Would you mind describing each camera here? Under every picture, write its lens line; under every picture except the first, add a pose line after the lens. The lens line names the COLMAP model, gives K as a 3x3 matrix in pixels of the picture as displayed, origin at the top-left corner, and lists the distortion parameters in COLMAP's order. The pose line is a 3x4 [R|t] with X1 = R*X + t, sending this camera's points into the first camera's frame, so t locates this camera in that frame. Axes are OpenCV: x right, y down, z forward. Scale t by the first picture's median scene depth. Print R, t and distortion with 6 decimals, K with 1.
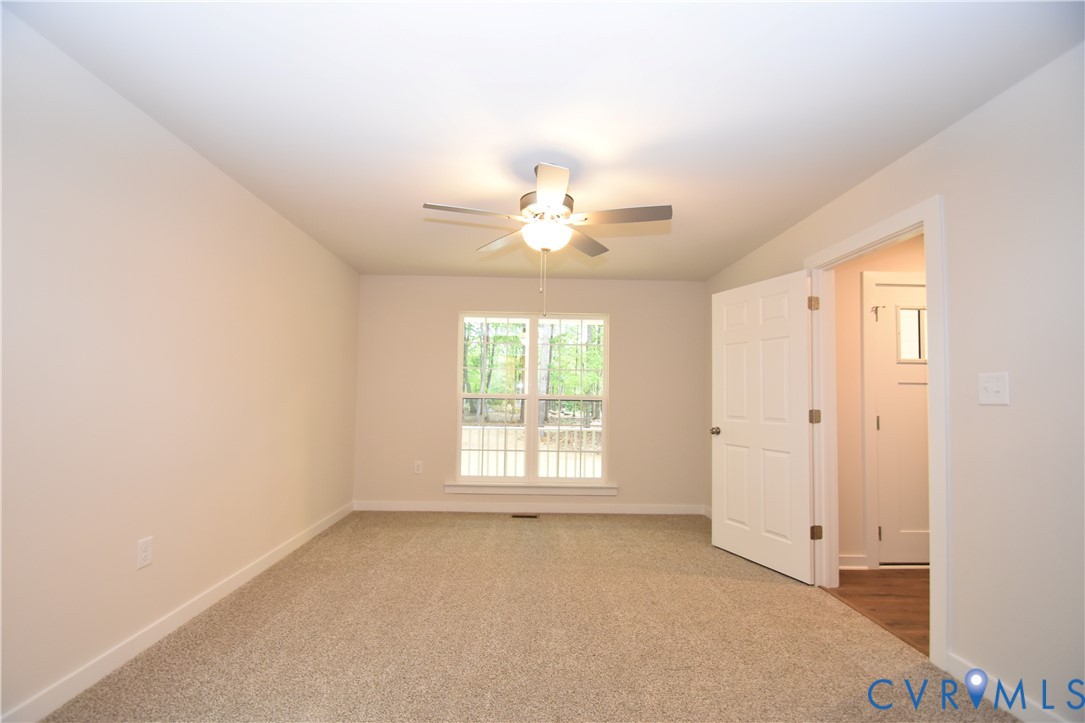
lens RADIAL K [[475.6, 0, 530.2], [0, 475.6, 373.5], [0, 0, 1]] dist [0.020681, -0.021006]
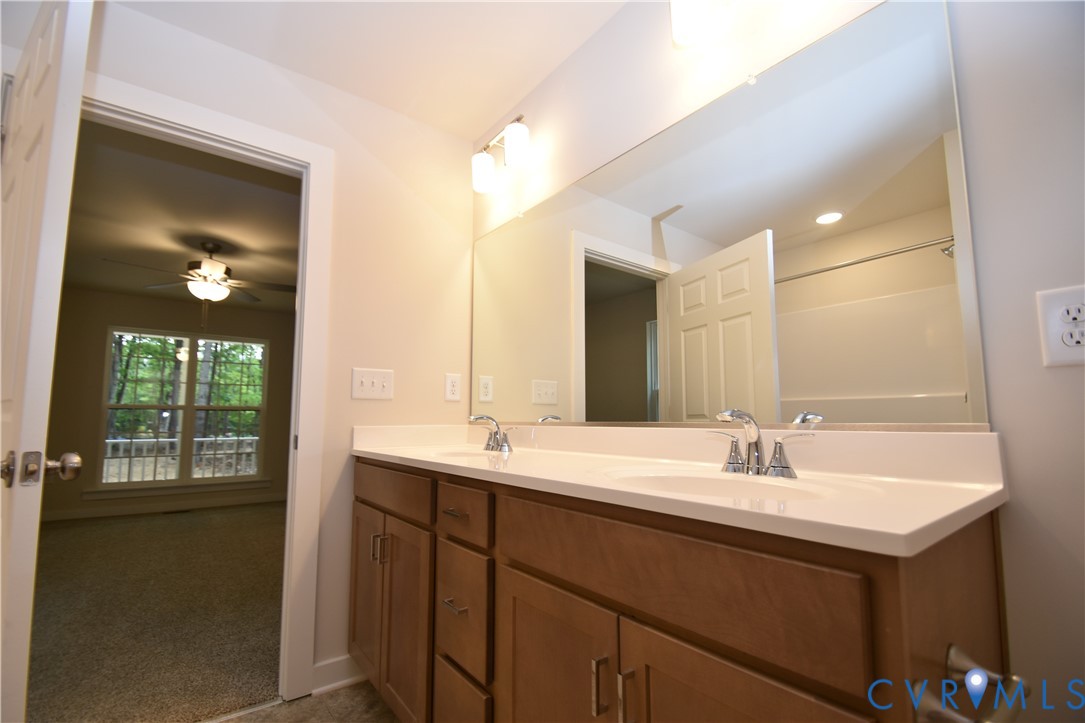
lens RADIAL K [[475.6, 0, 530.2], [0, 475.6, 373.5], [0, 0, 1]] dist [0.020681, -0.021006]
pose [[0.809169, 0.037808, 0.586358, -0.008188], [-0.011518, 0.998757, -0.048505, 0.012703], [-0.587463, 0.032495, 0.808598, -0.337943]]
